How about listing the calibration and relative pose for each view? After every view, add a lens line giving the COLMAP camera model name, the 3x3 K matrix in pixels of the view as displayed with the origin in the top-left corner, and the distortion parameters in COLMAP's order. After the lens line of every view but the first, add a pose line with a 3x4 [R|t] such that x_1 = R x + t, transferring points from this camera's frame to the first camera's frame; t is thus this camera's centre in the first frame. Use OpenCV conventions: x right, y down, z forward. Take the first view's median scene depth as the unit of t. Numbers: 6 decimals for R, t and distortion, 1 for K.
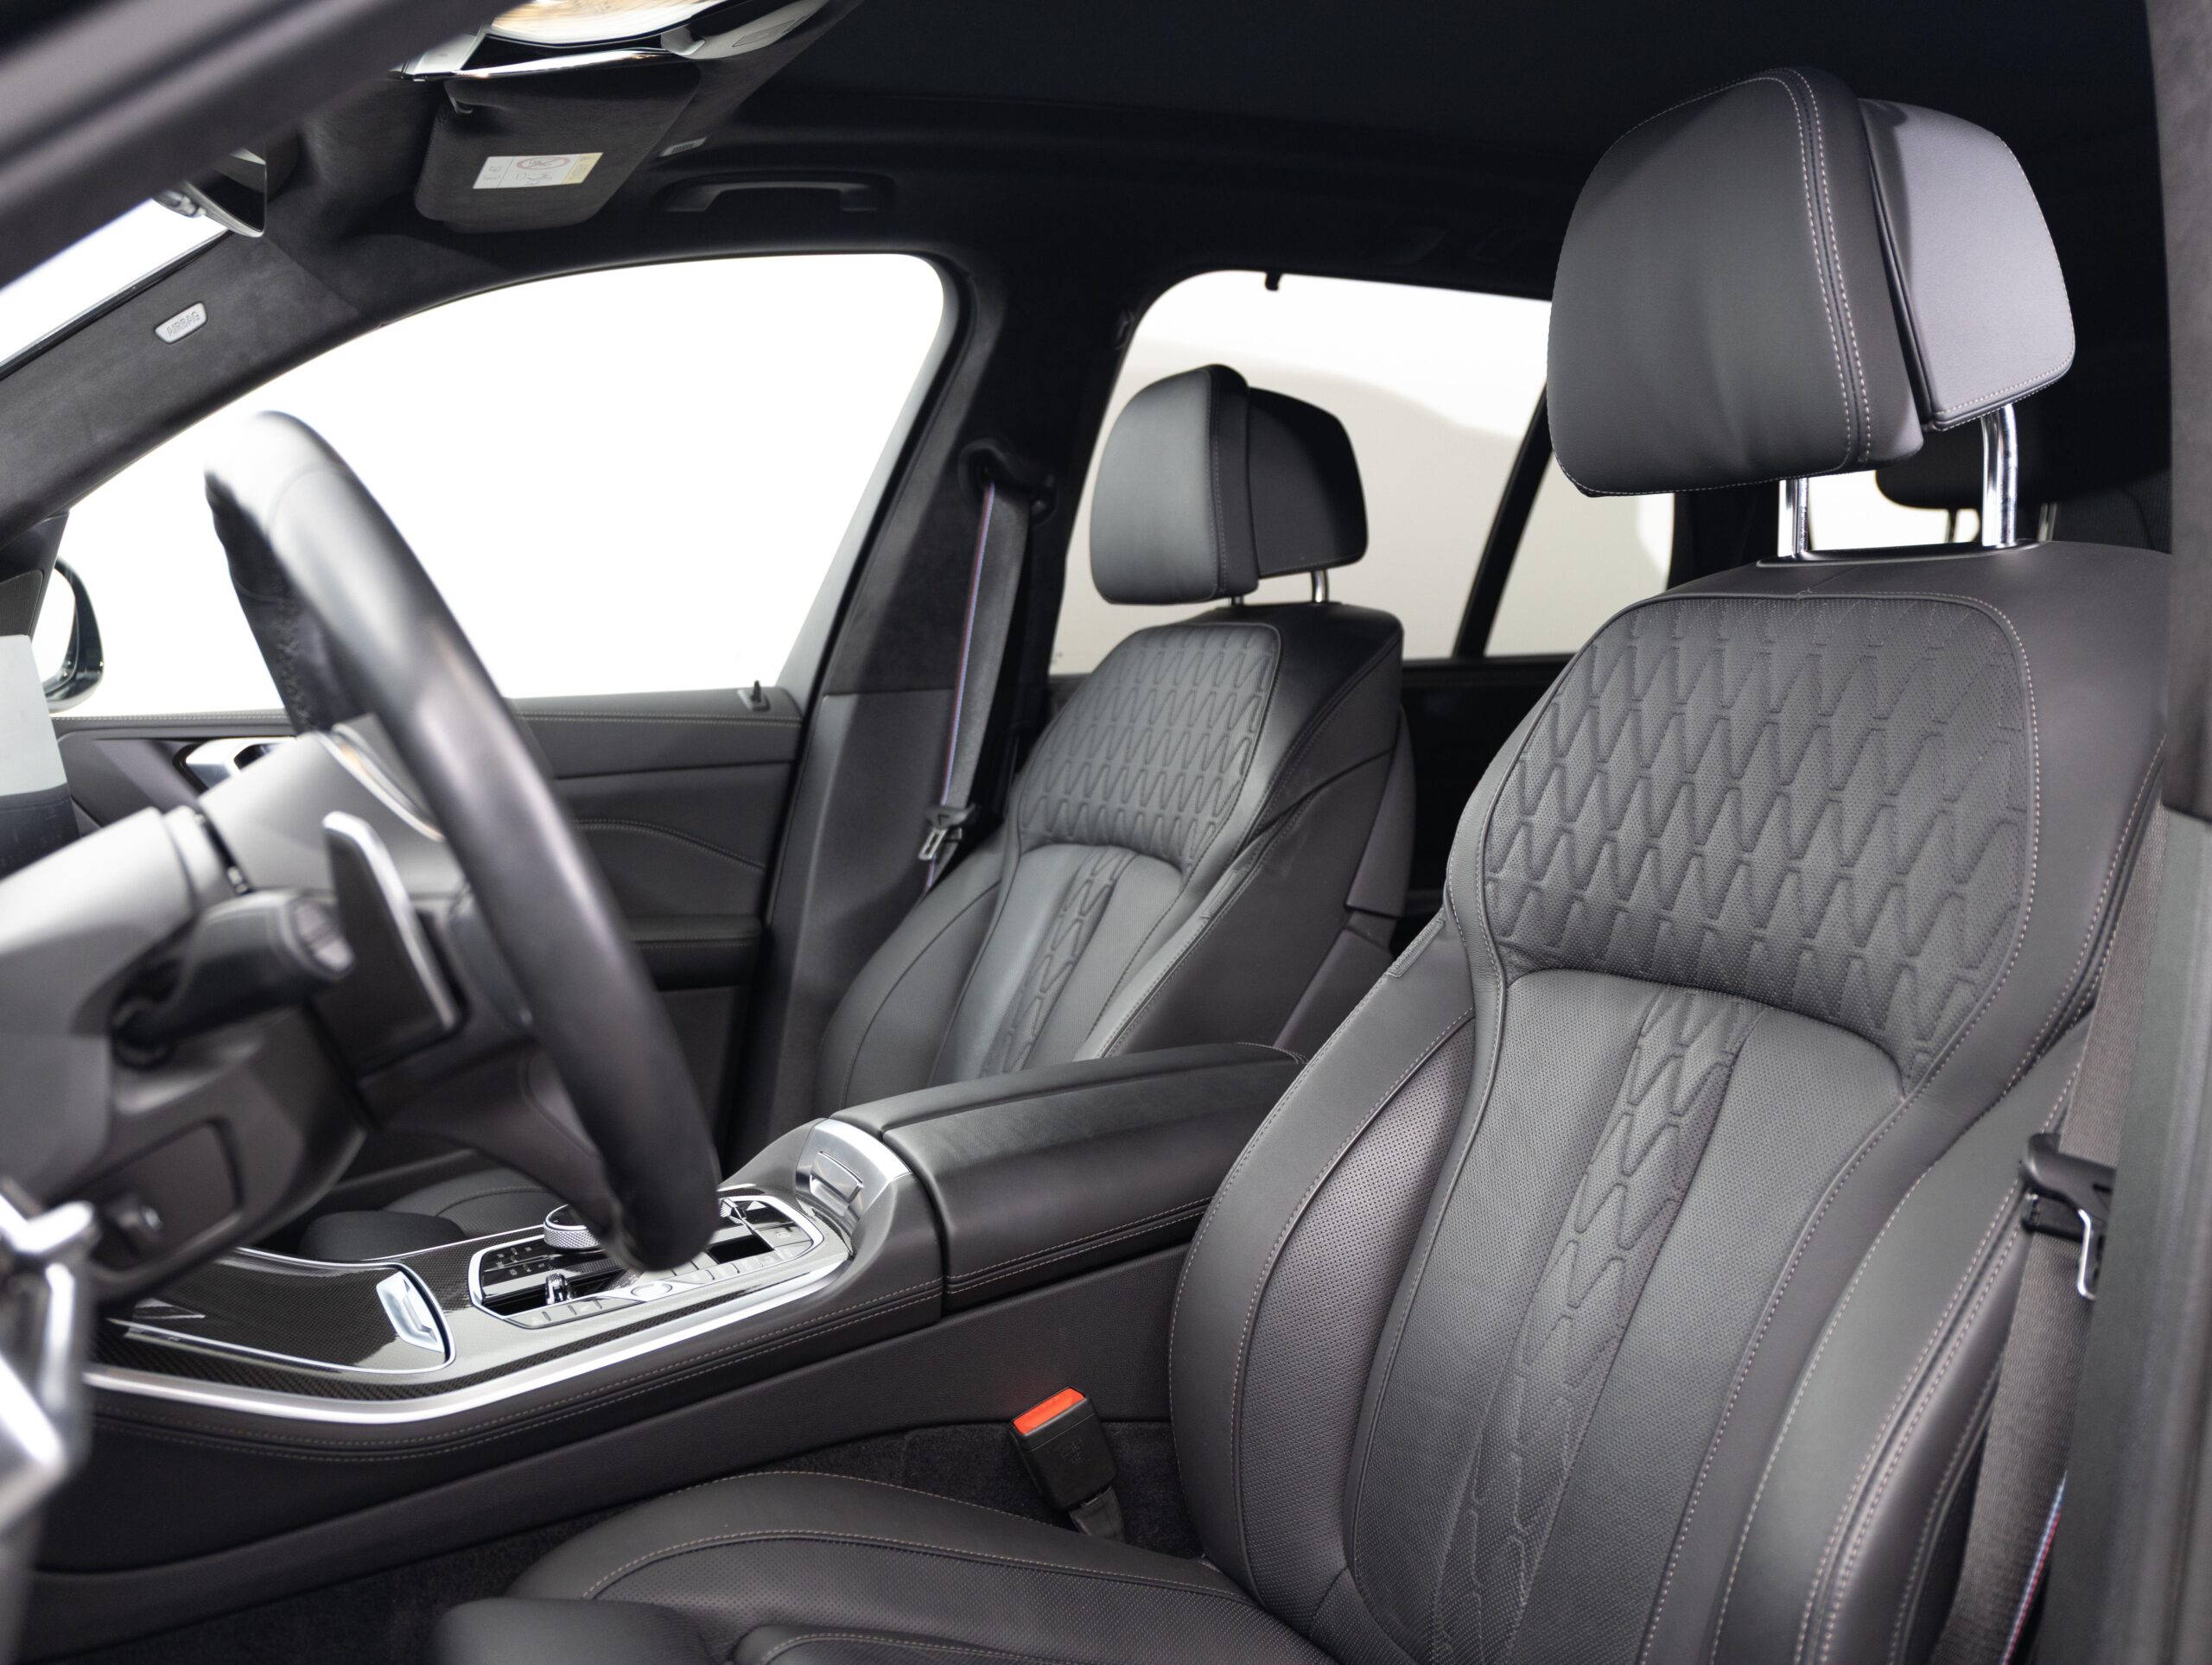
lens RADIAL K [[2007.7, 0, 1111.6], [0, 2007.7, 835.7], [0, 0, 1]] dist [-0.039912, 0.000000]
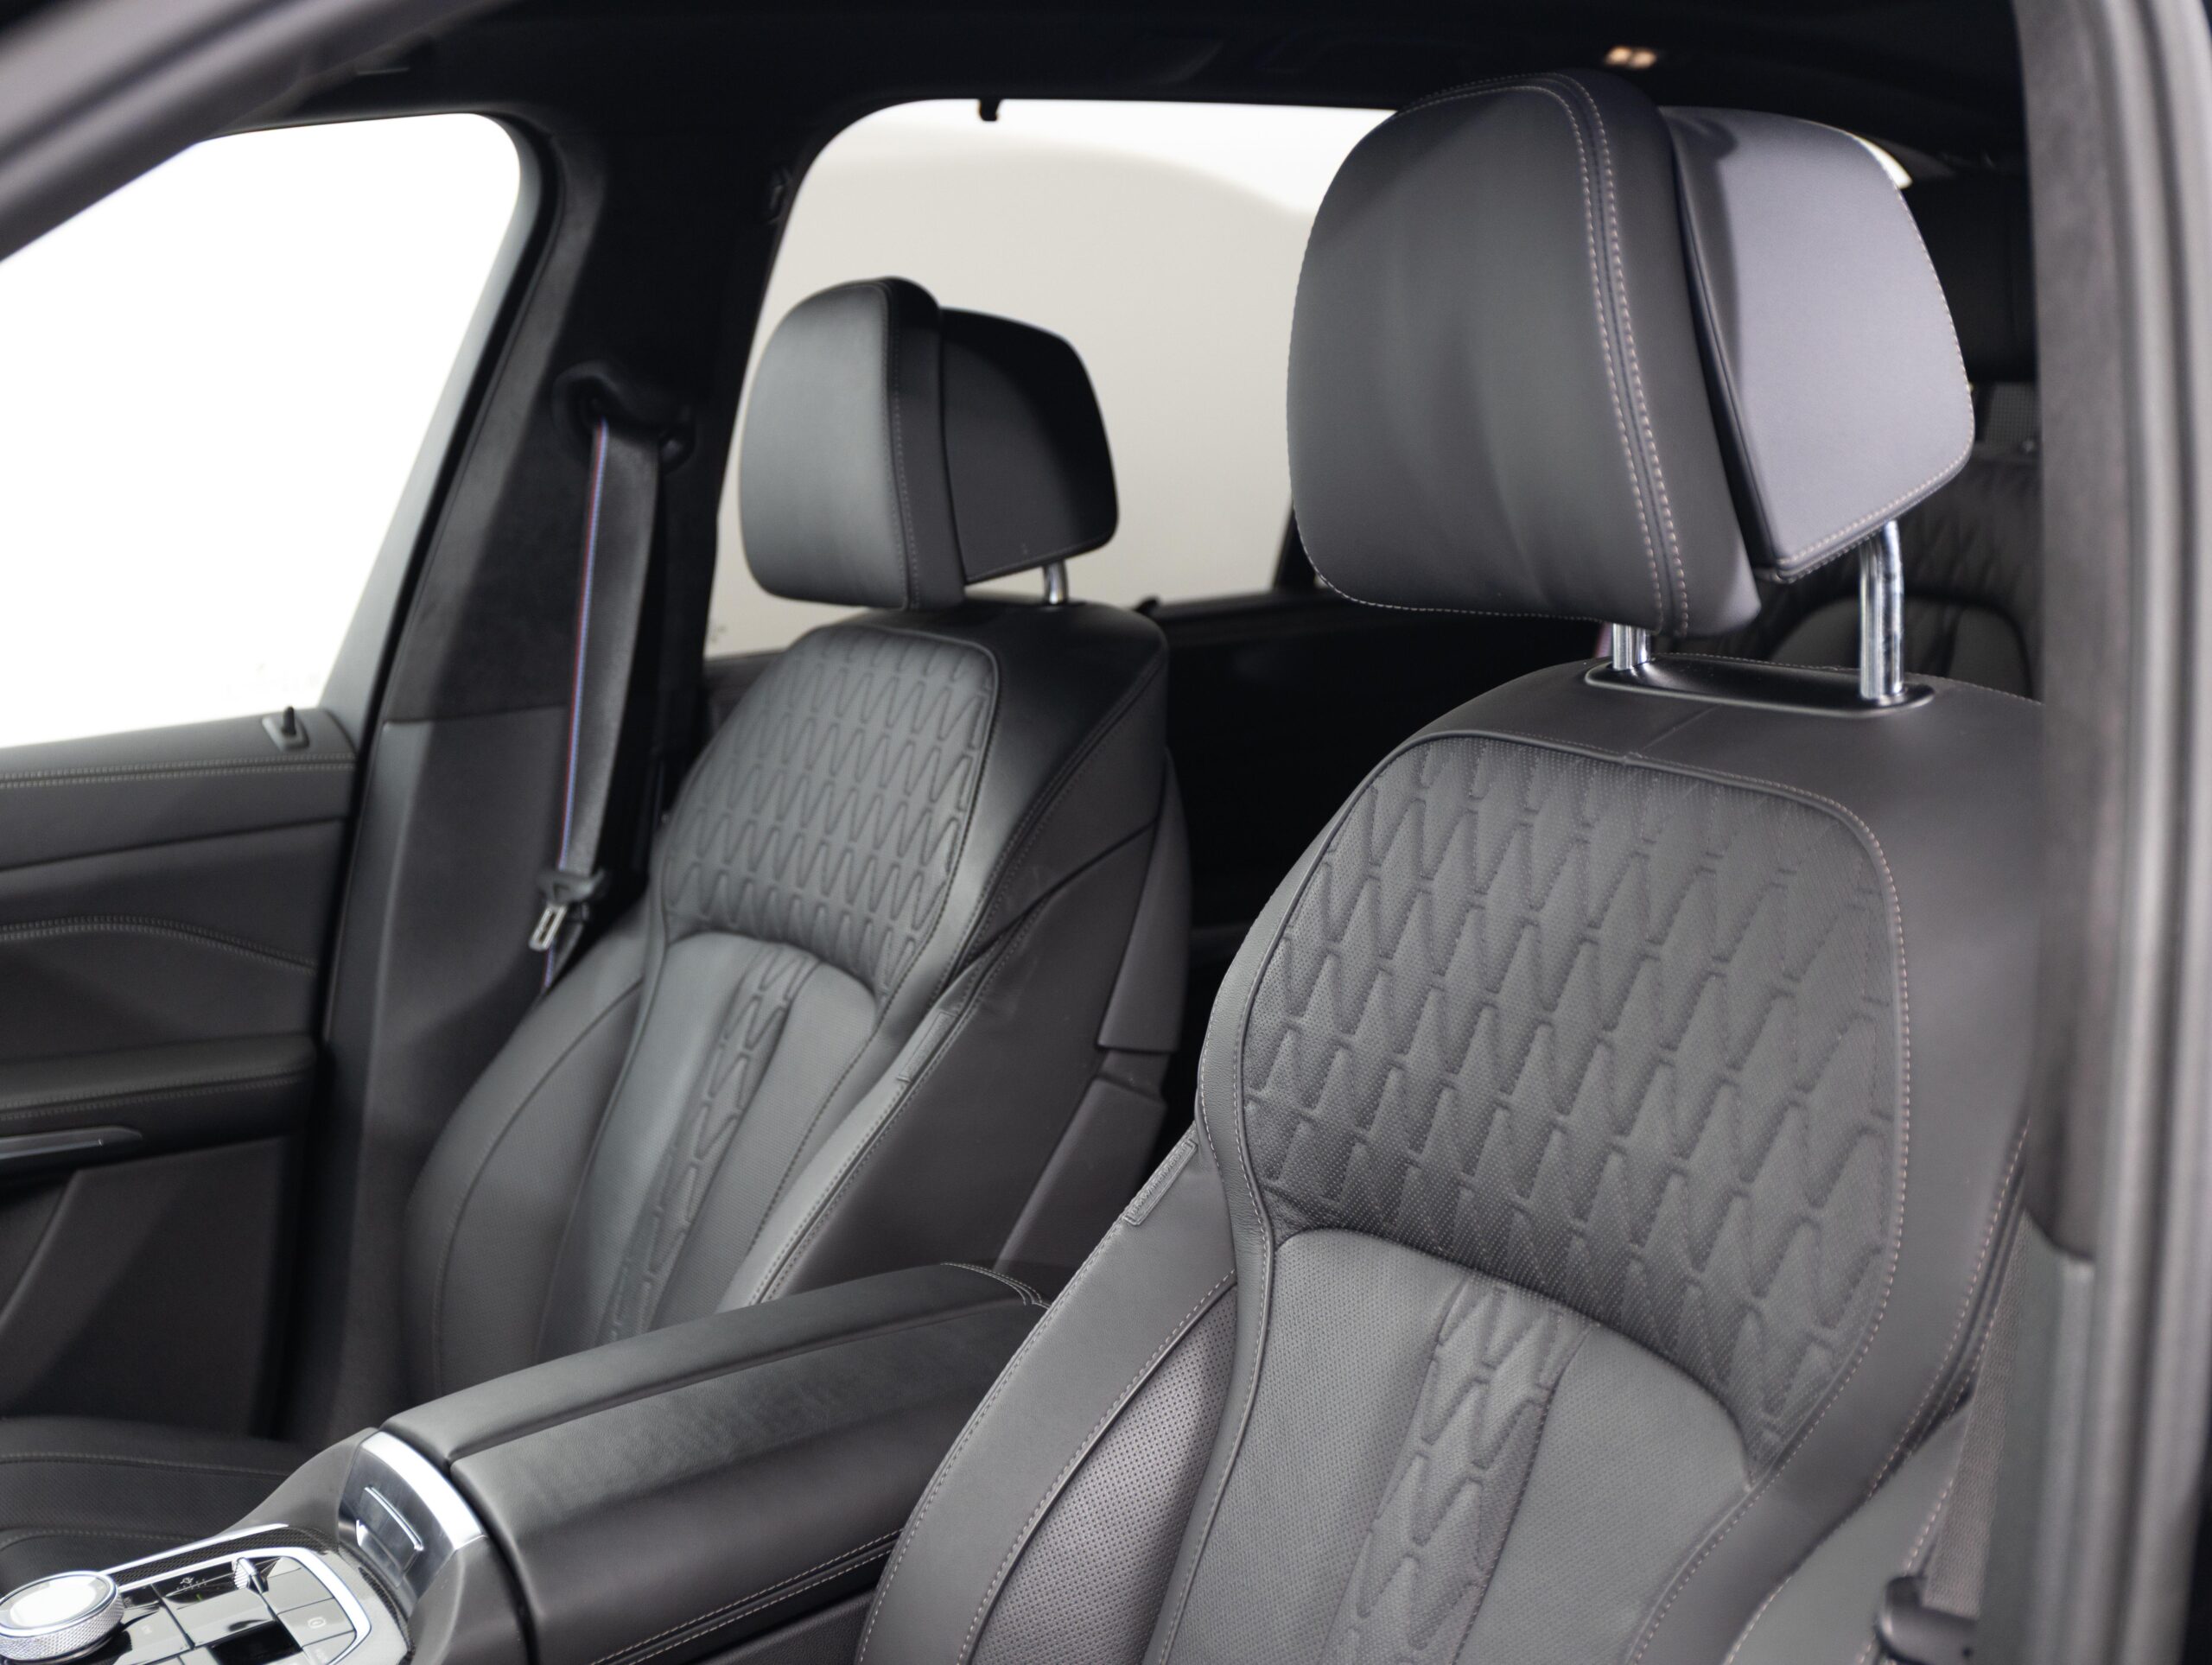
lens RADIAL K [[2796.0, 0, 1101.3], [0, 2796.0, 830.8], [0, 0, 1]] dist [-0.035977, 0.000000]
pose [[0.996404, -0.047065, 0.070459, 0.063589], [0.042243, 0.996761, 0.068435, -0.145076], [-0.073452, -0.065212, 0.995164, -0.016671]]
